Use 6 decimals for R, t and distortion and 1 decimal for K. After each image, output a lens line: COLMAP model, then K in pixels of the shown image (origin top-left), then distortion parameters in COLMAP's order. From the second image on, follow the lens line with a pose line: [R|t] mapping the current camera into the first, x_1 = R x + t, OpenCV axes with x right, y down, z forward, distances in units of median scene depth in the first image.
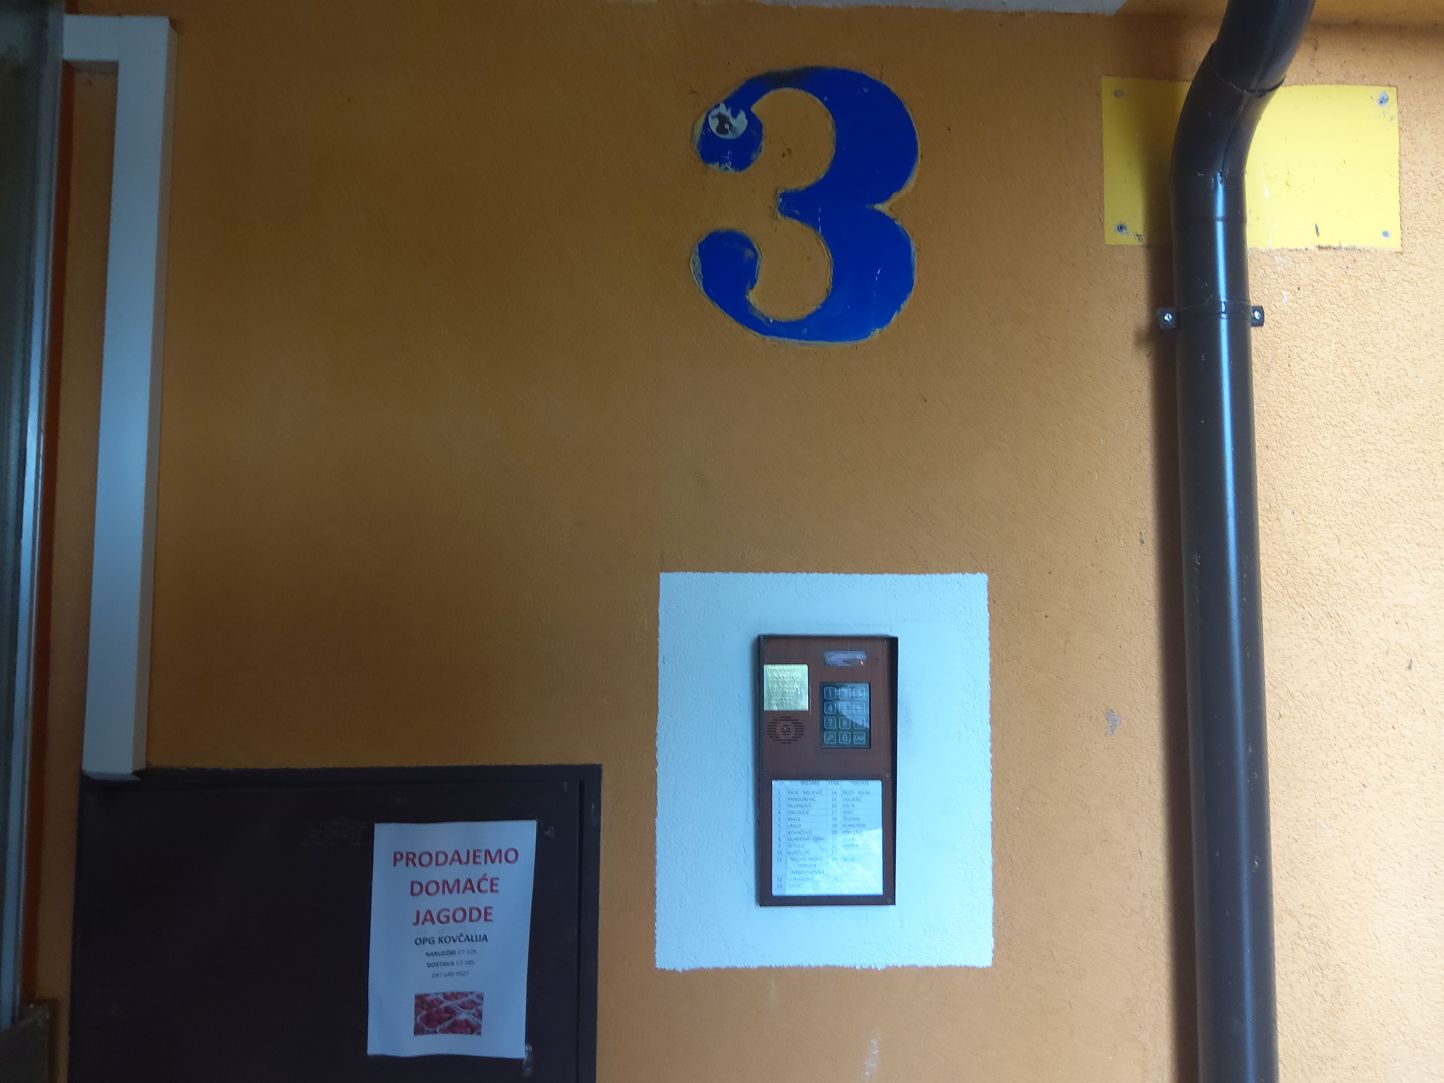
lens RADIAL K [[1123.2, 0, 712.4], [0, 1123.2, 543.0], [0, 0, 1]] dist [0.043591, -0.076868]
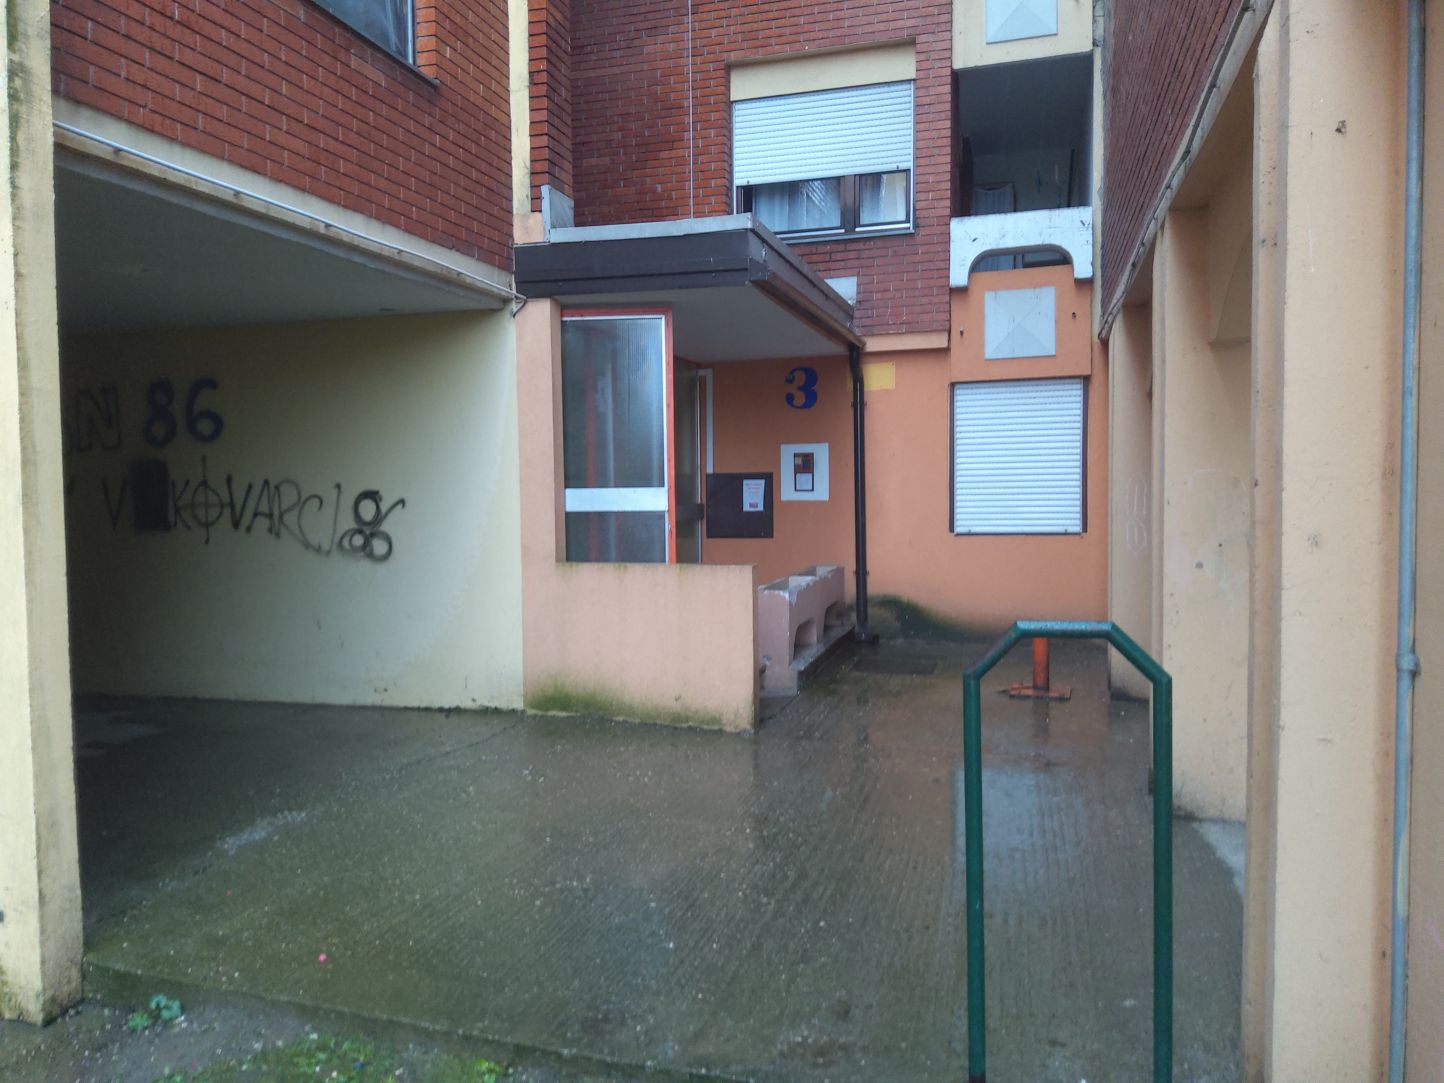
lens RADIAL K [[1123.2, 0, 716.4], [0, 1123.2, 538.6], [0, 0, 1]] dist [0.043591, -0.076868]
pose [[0.930770, -0.000225, -0.365606, 2.103525], [0.042694, 0.993225, 0.108078, -0.162051], [0.363105, -0.116205, 0.924473, -5.585016]]
